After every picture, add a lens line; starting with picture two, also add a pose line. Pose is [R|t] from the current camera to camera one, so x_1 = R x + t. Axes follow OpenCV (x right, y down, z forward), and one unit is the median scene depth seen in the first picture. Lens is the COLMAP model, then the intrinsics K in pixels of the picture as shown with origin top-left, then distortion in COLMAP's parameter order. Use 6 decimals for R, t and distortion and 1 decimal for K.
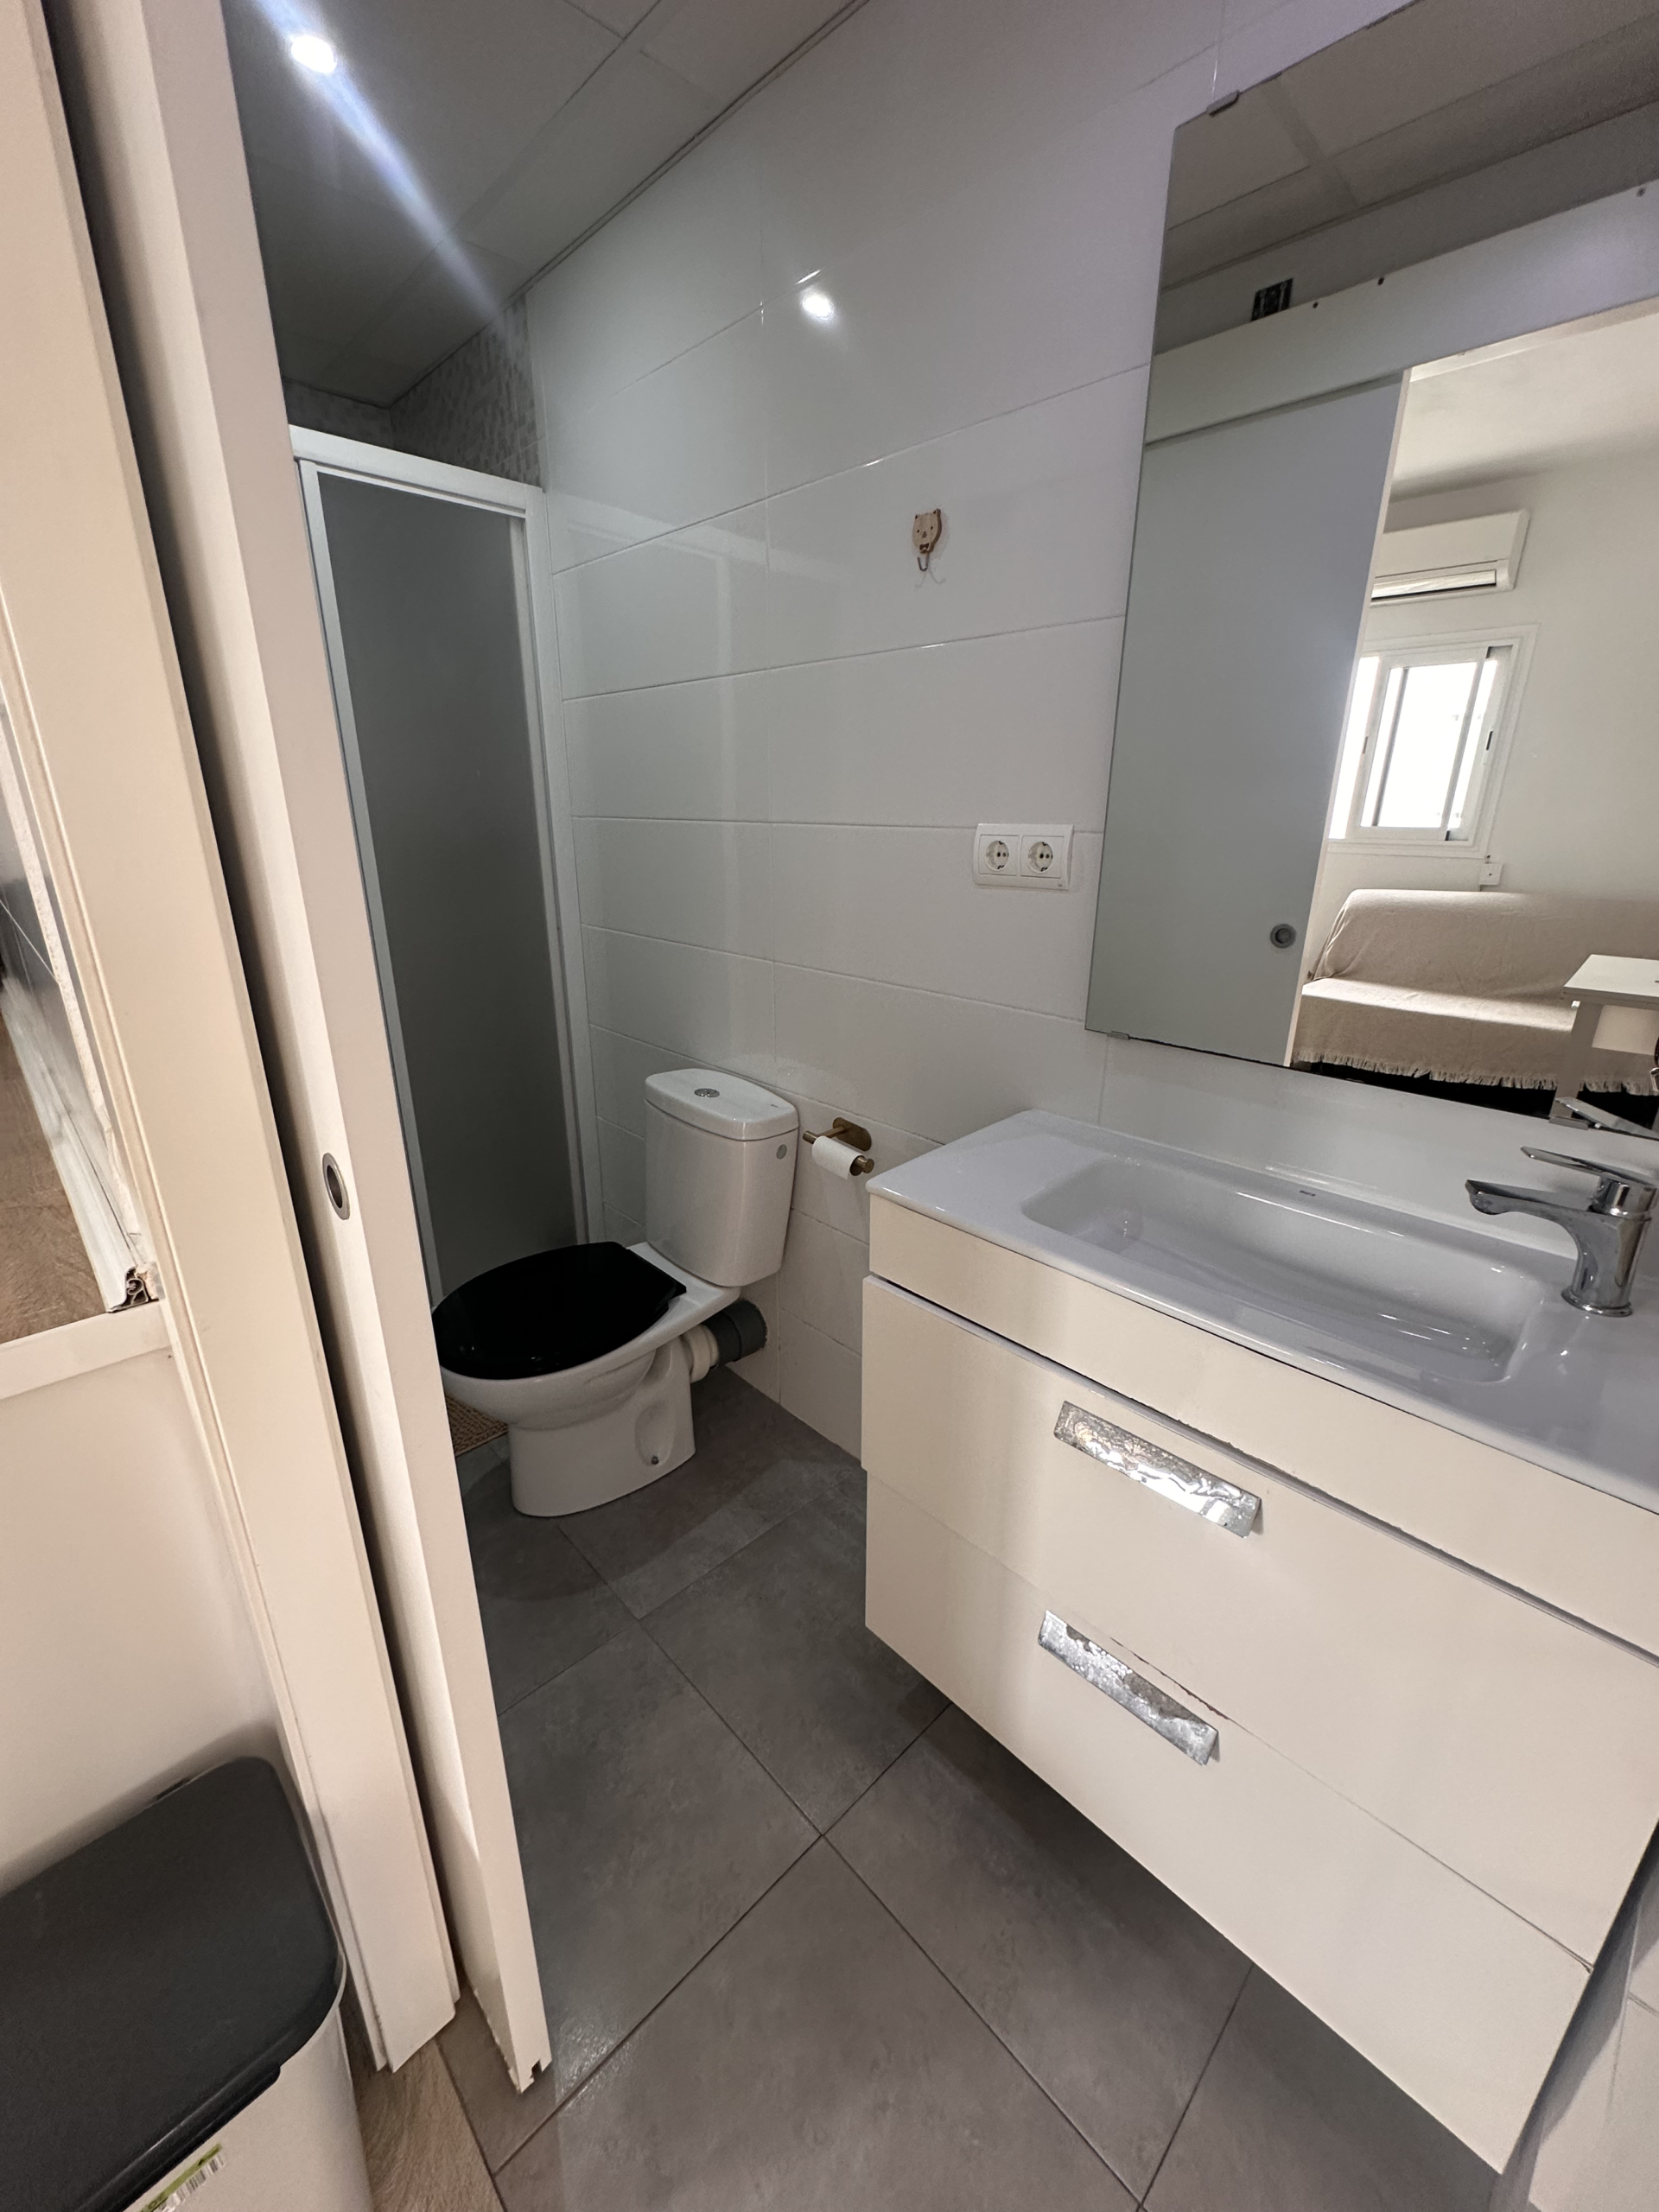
lens RADIAL K [[882.3, 0, 826.8], [0, 882.3, 1105.8], [0, 0, 1]] dist [-0.001688, 0.000440]
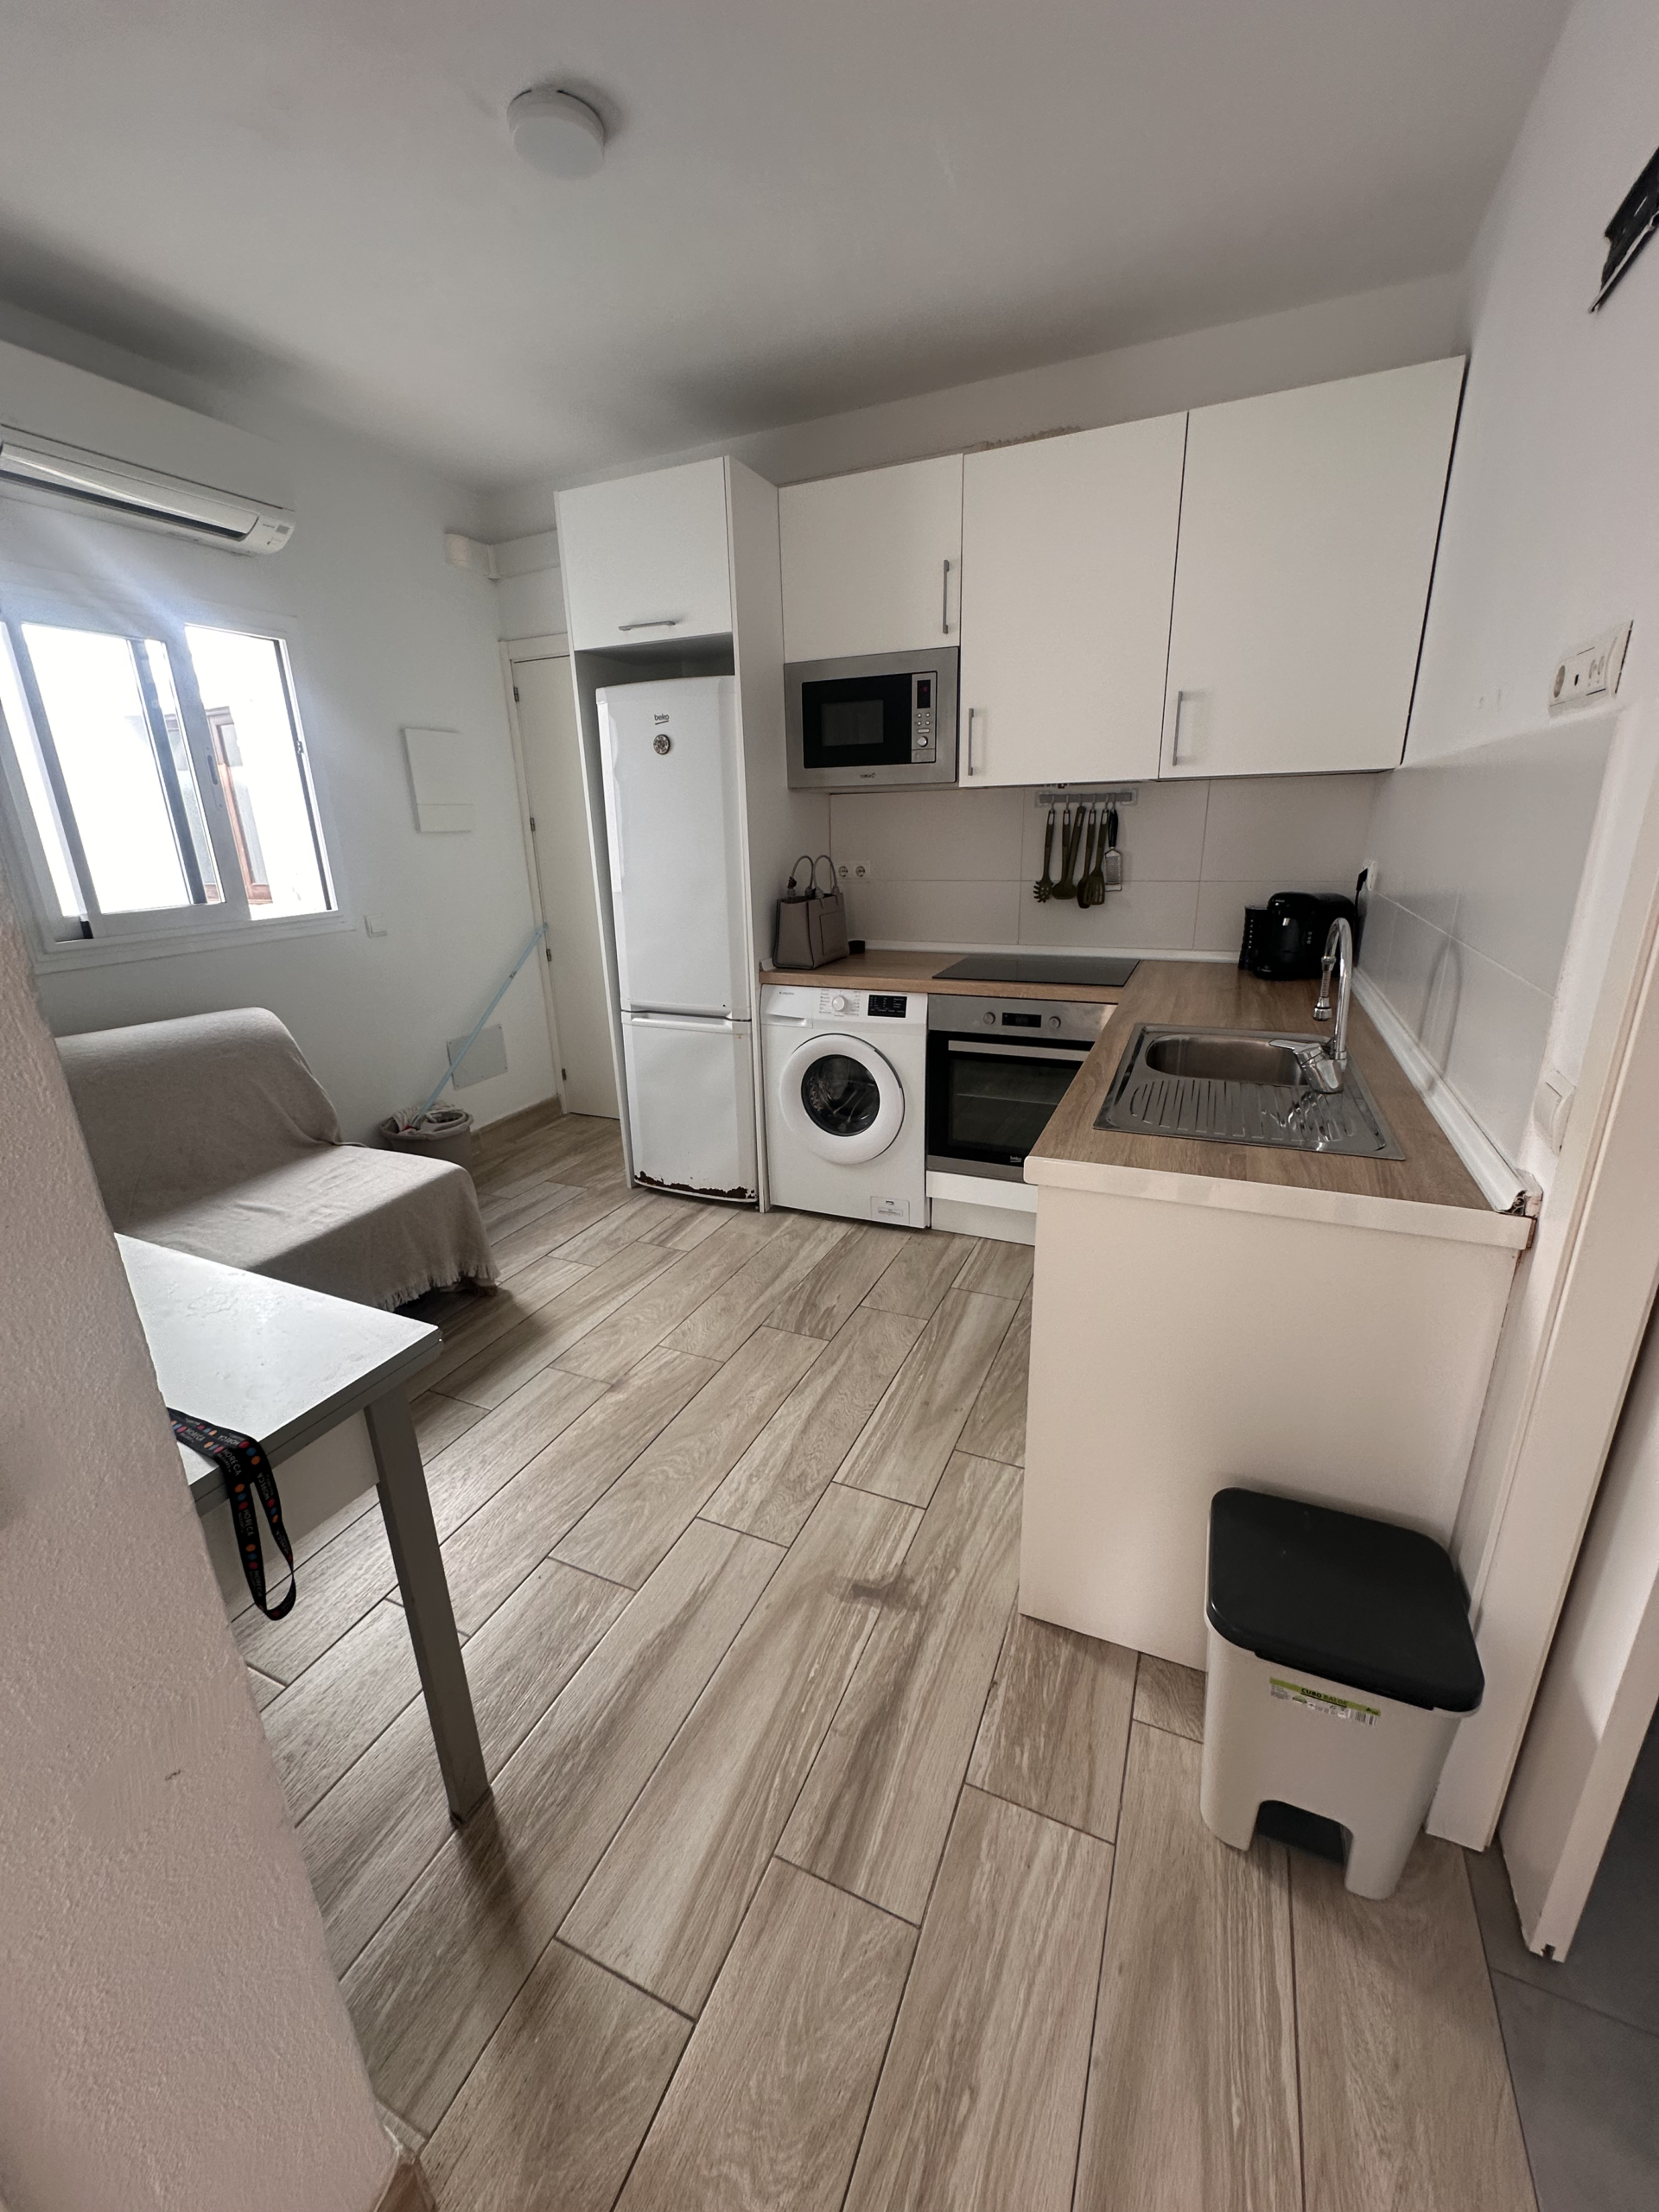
lens RADIAL K [[882.3, 0, 826.8], [0, 882.3, 1105.8], [0, 0, 1]] dist [-0.001688, 0.000440]
pose [[0.381620, 0.272506, -0.883236, 0.024025], [-0.272304, 0.946292, 0.174306, 0.058874], [0.883299, 0.173990, 0.435329, -0.396781]]
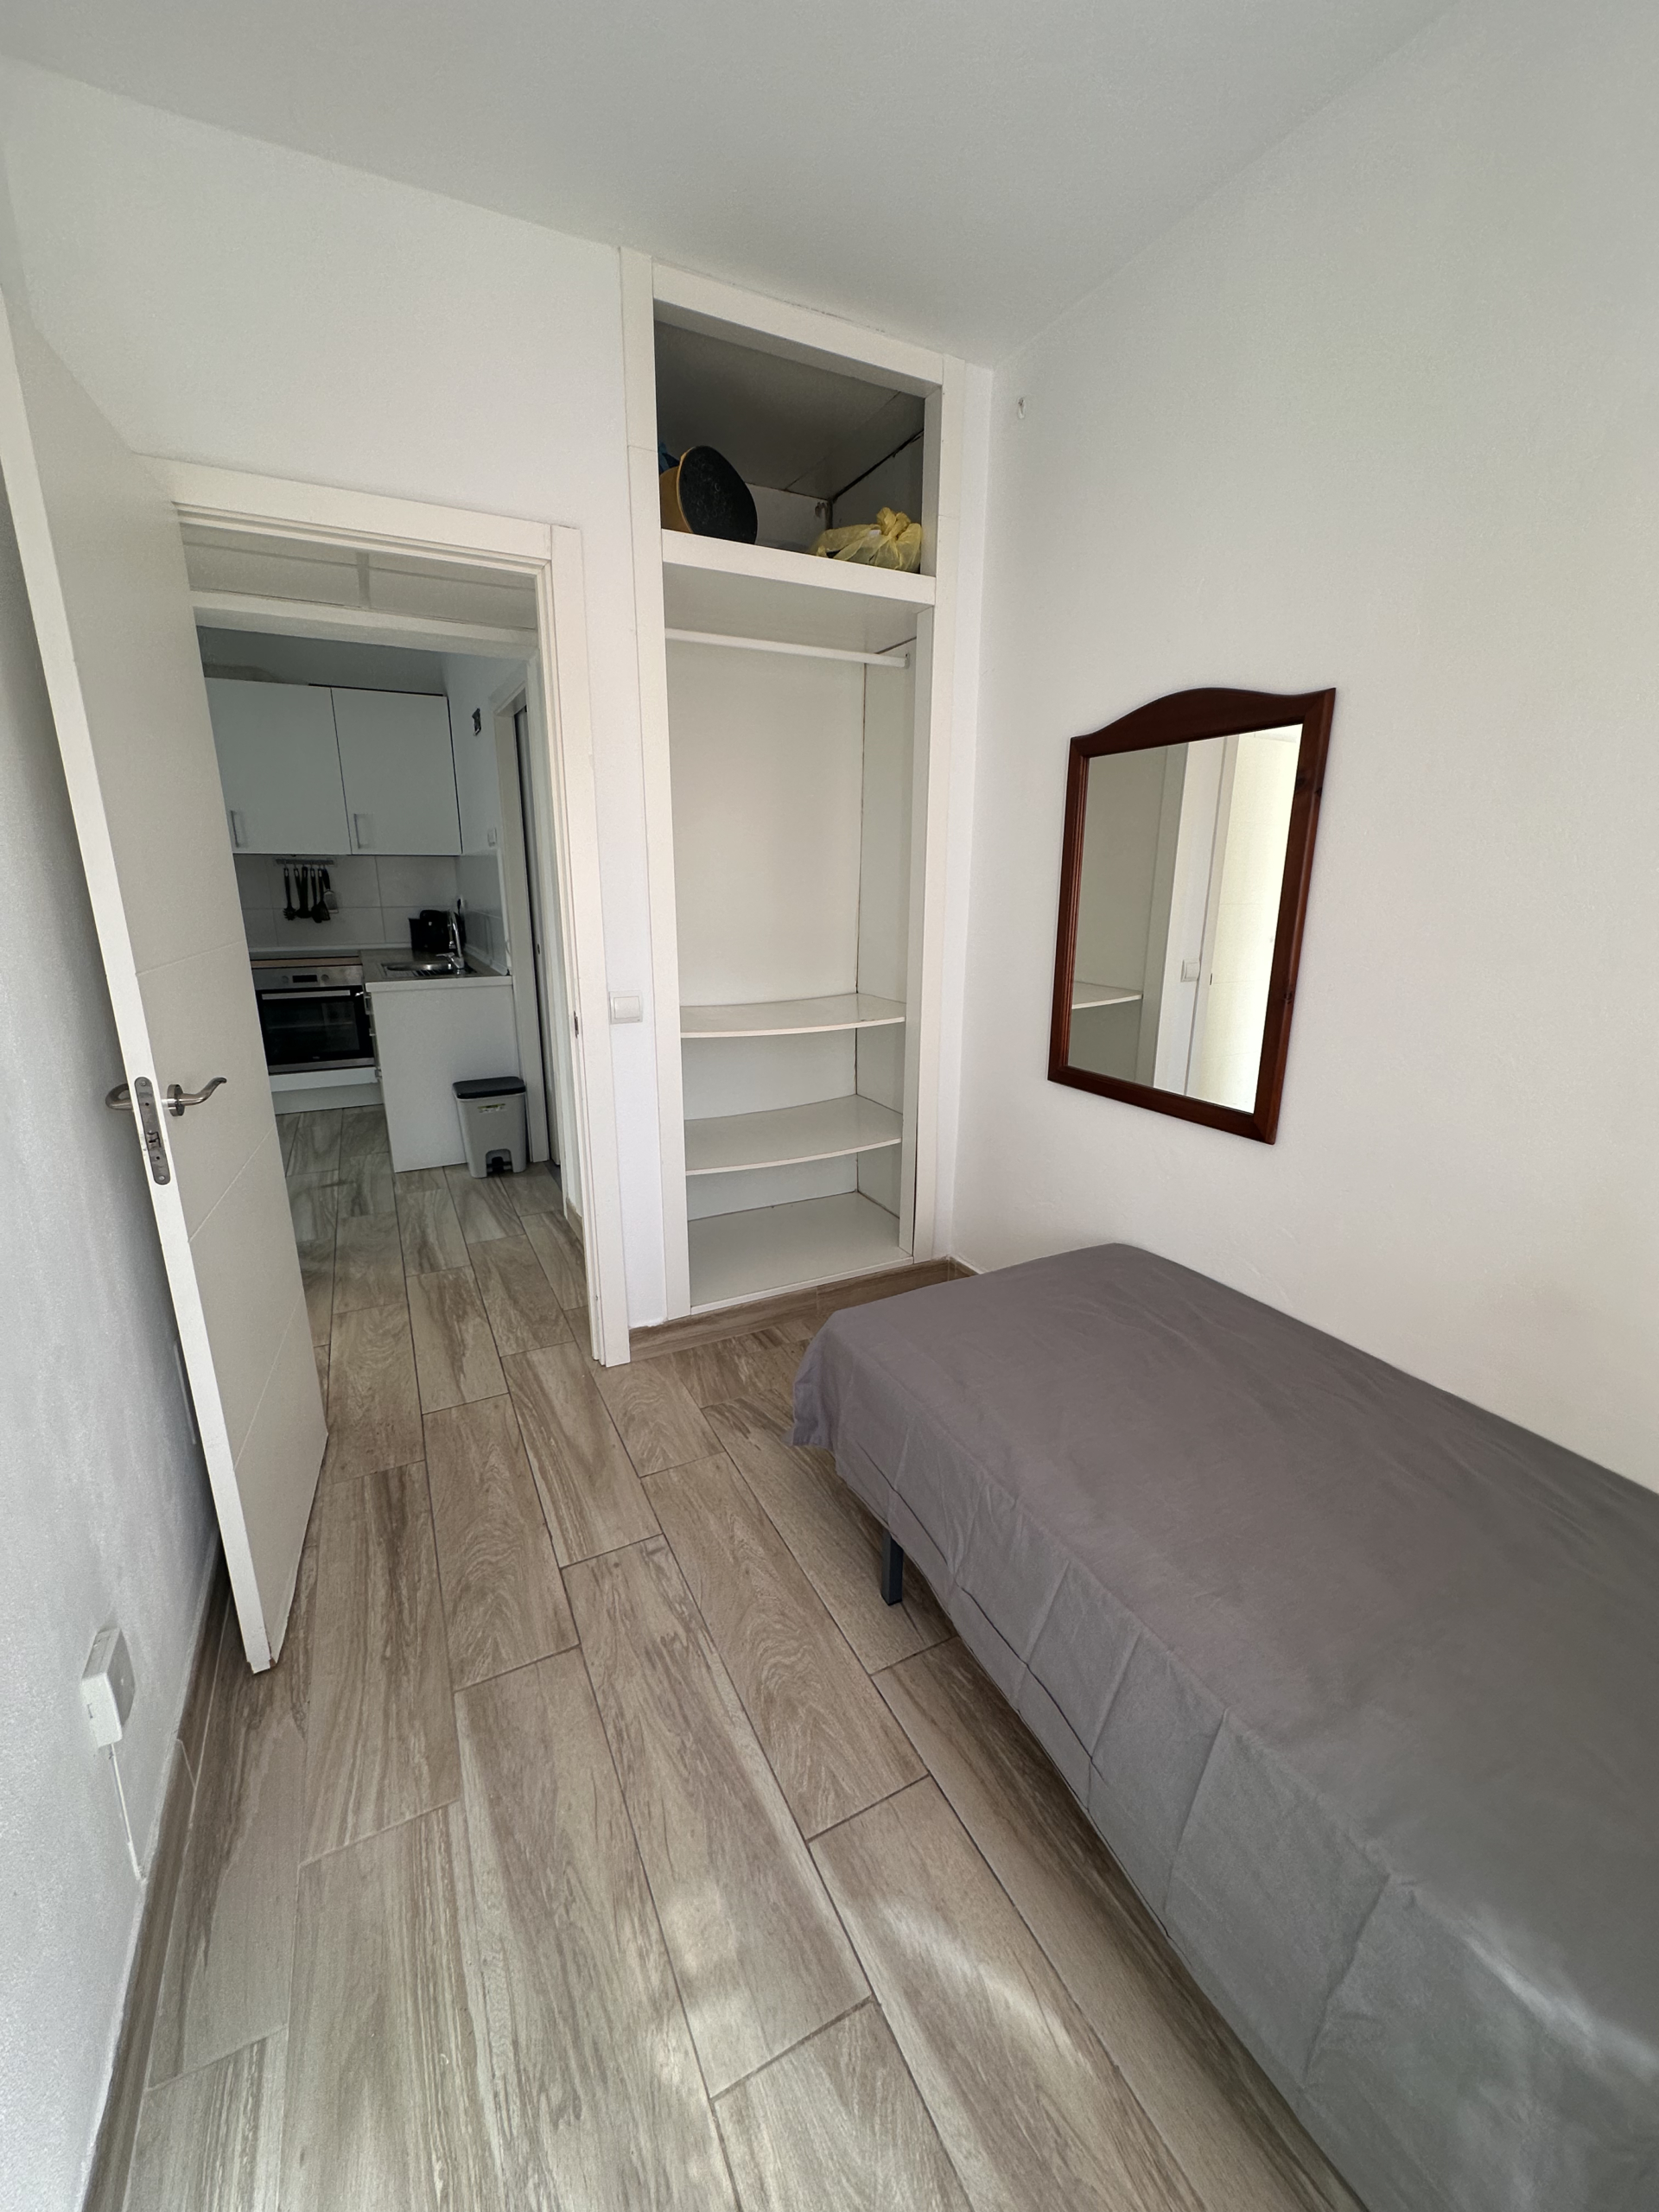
lens RADIAL K [[885.8, 0, 827.1], [0, 885.8, 1105.8], [0, 0, 1]] dist [-0.002275, 0.001143]
pose [[0.959949, 0.069844, -0.271330, 1.572604], [-0.089657, 0.994084, -0.061314, 0.680909], [0.265442, 0.083185, 0.960532, -2.167034]]
